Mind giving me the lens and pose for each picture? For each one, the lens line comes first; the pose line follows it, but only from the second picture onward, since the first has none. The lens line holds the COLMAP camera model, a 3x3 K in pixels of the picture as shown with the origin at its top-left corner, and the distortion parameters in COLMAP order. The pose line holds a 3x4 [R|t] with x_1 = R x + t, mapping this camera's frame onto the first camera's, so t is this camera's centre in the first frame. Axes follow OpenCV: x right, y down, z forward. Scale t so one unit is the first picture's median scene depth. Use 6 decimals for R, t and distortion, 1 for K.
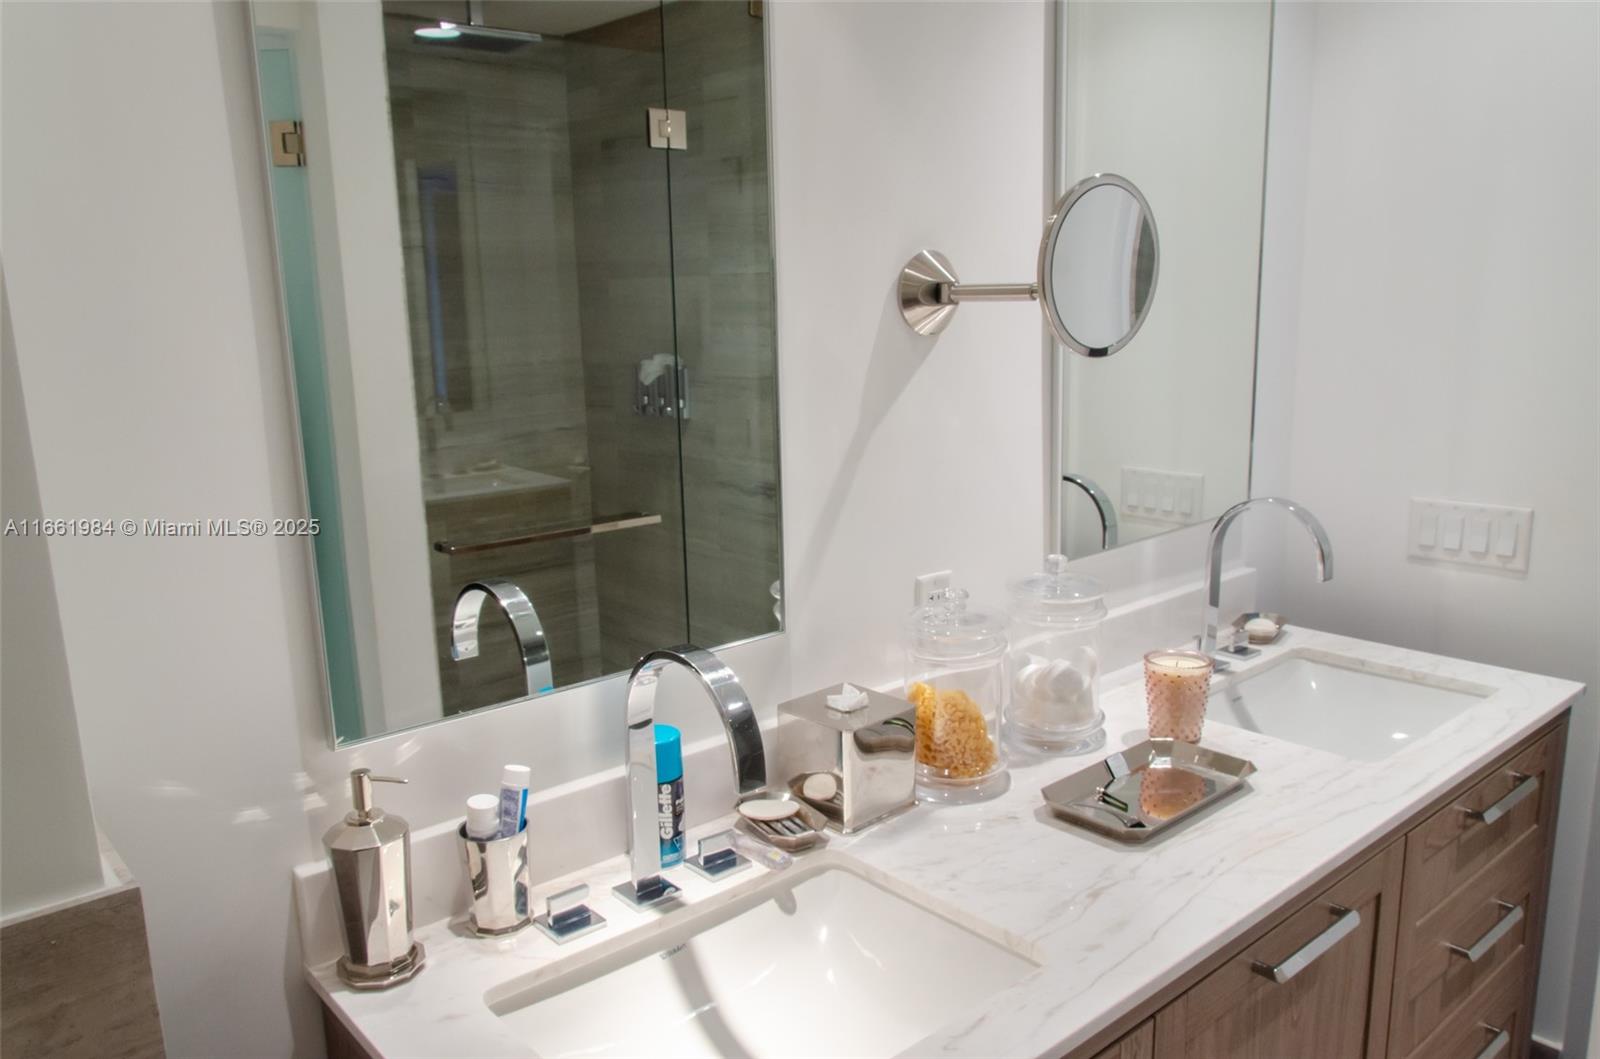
lens RADIAL K [[1216.1, 0, 800.0], [0, 1216.1, 529.5], [0, 0, 1]] dist [-0.003029, -0.000827]
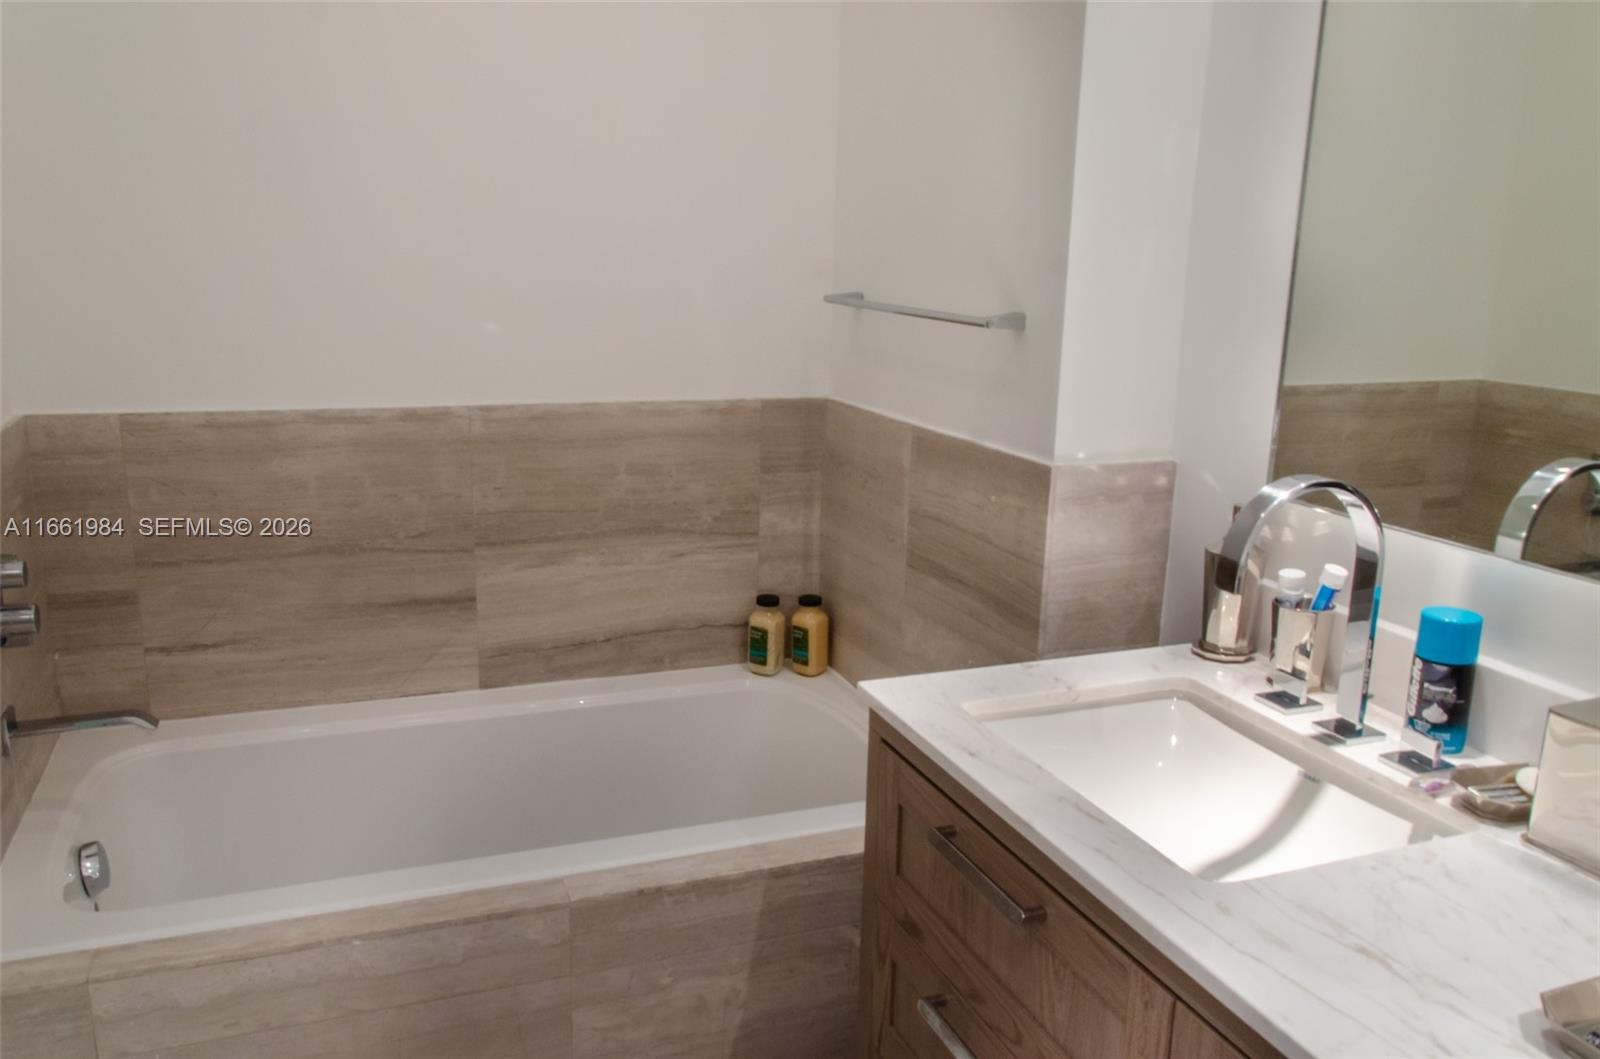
lens RADIAL K [[1216.1, 0, 800.0], [0, 1216.1, 529.5], [0, 0, 1]] dist [-0.003029, -0.000827]
pose [[-0.335915, 0.222043, -0.915346, 0.967034], [-0.209201, 0.929954, 0.302360, -0.079873], [0.918366, 0.293058, -0.265933, 0.817225]]
